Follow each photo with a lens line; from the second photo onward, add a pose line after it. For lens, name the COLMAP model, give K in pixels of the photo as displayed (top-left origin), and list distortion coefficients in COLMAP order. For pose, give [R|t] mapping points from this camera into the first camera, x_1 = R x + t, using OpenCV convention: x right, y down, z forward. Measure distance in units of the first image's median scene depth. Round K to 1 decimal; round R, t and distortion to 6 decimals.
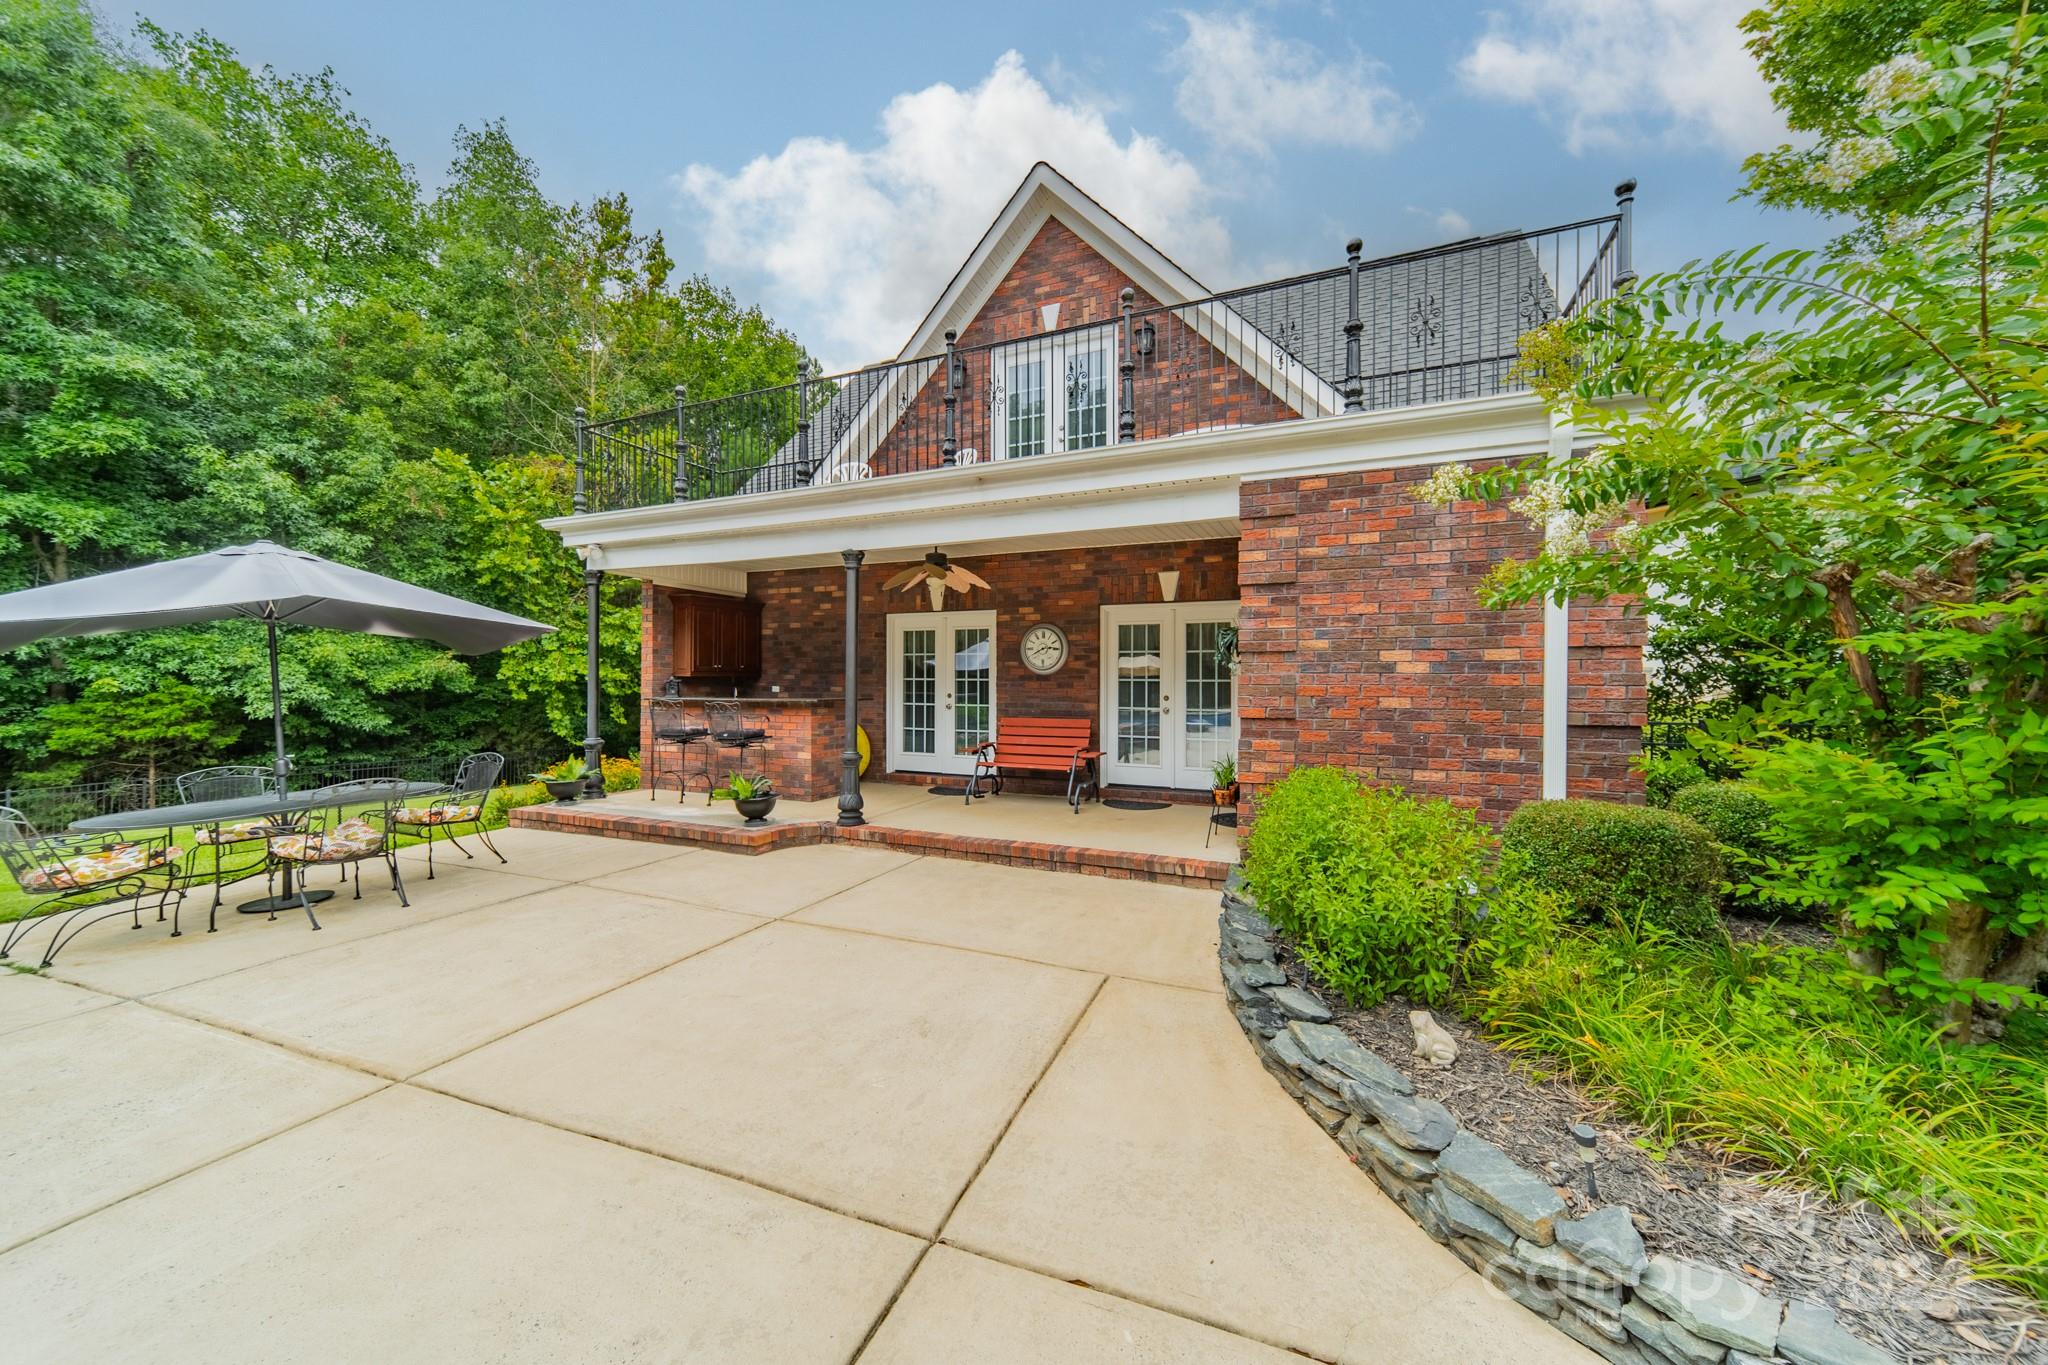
lens RADIAL K [[694.4, 0, 1030.4], [0, 694.4, 677.8], [0, 0, 1]] dist [-0.000827, 0.000030]
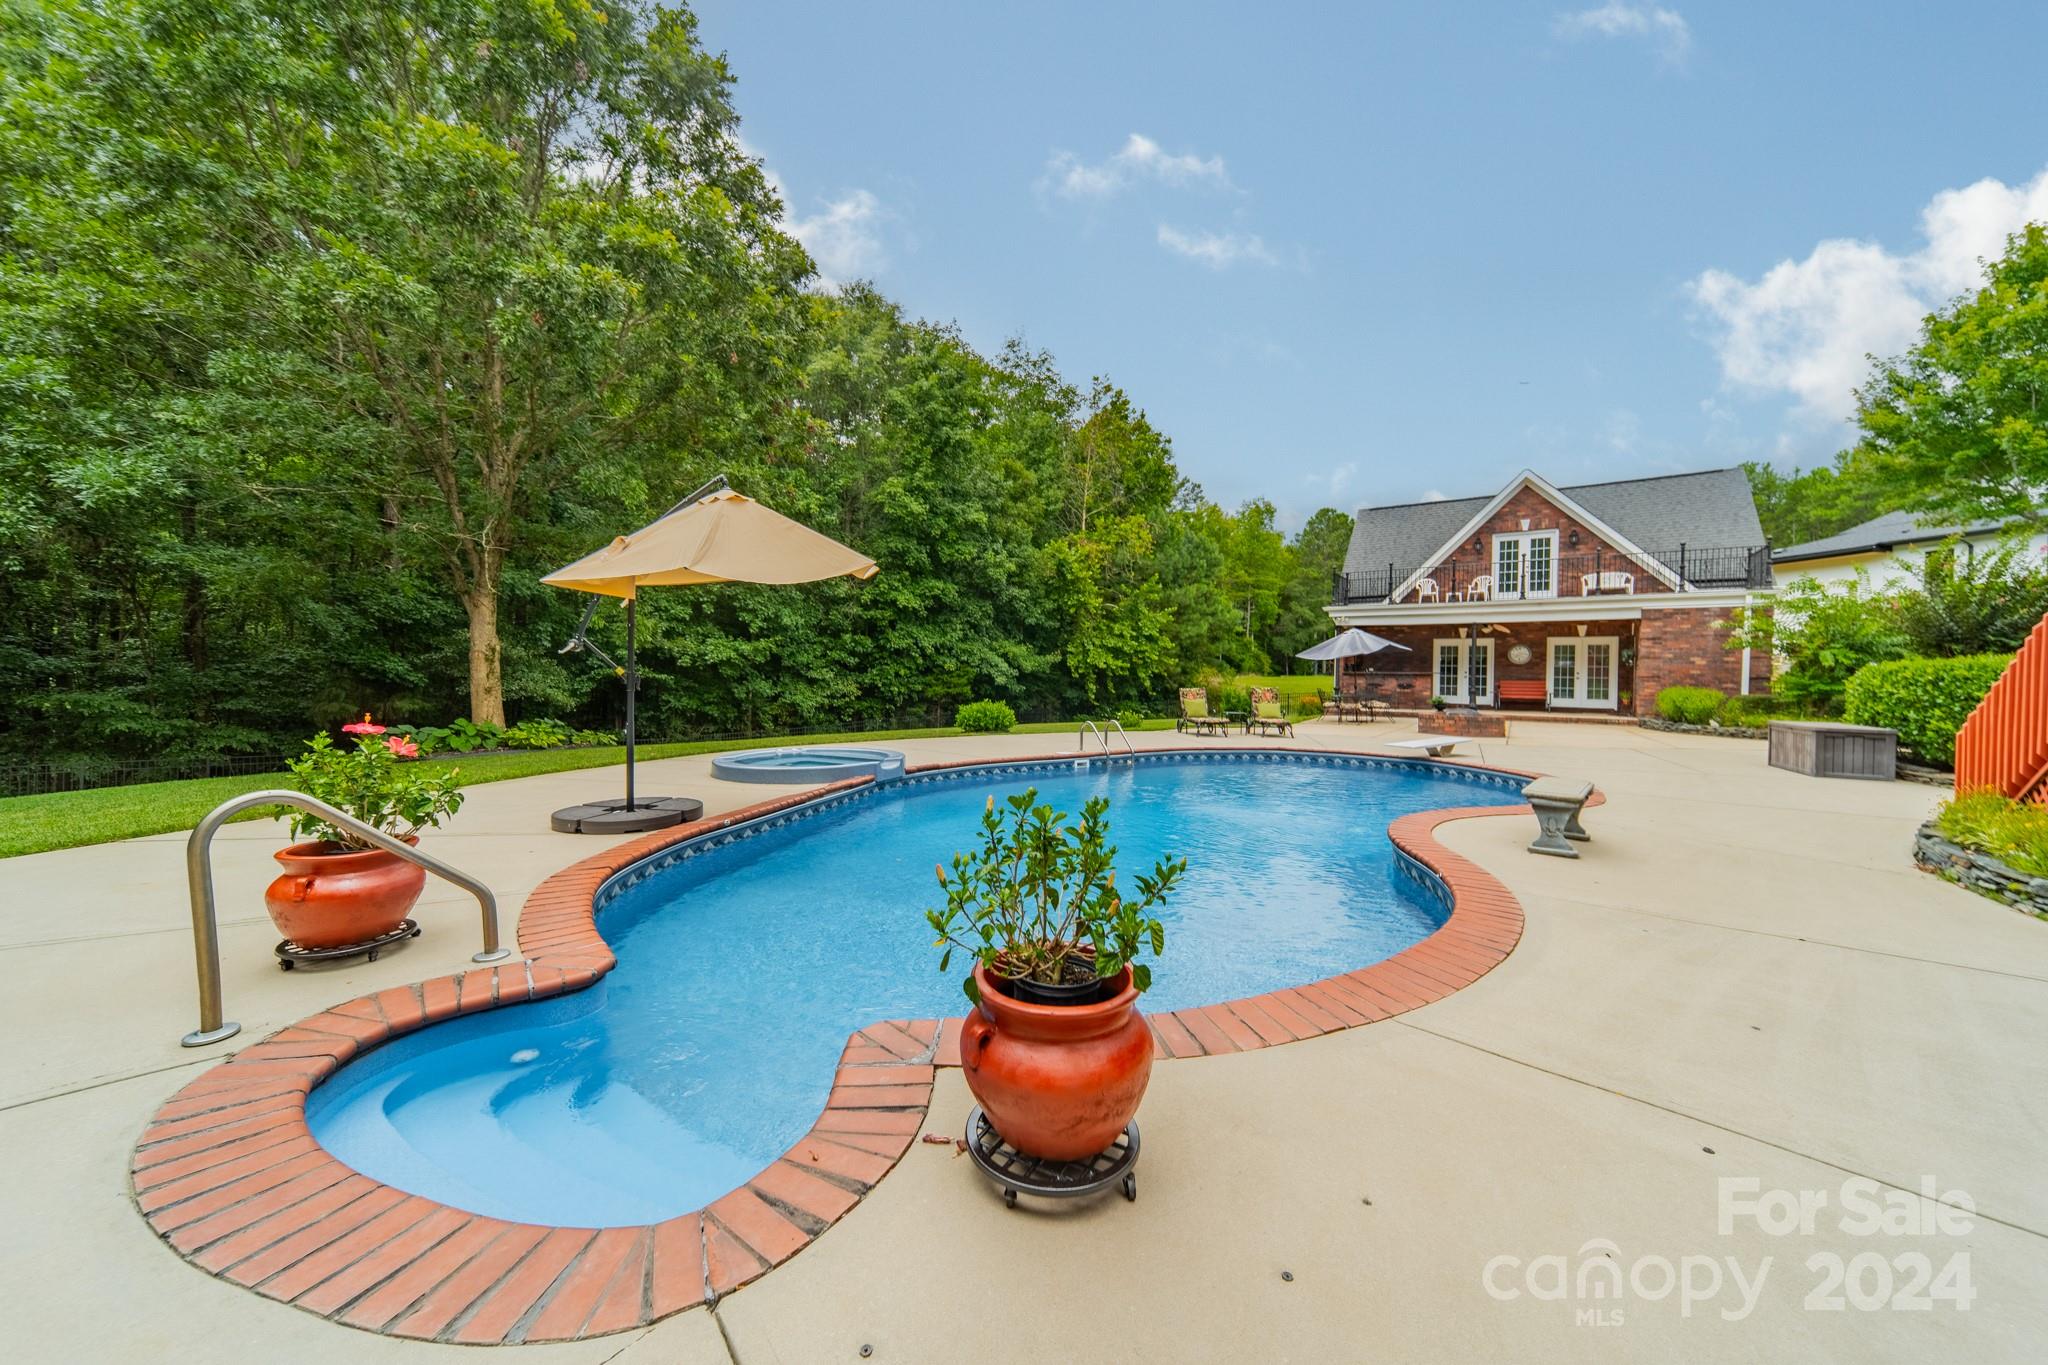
lens RADIAL K [[694.4, 0, 1020.0], [0, 694.4, 683.7], [0, 0, 1]] dist [-0.000827, 0.000030]
pose [[0.980957, 0.008197, -0.194052, -1.360117], [-0.003355, 0.999675, 0.025270, 0.009910], [0.194196, -0.024138, 0.980666, -1.977746]]
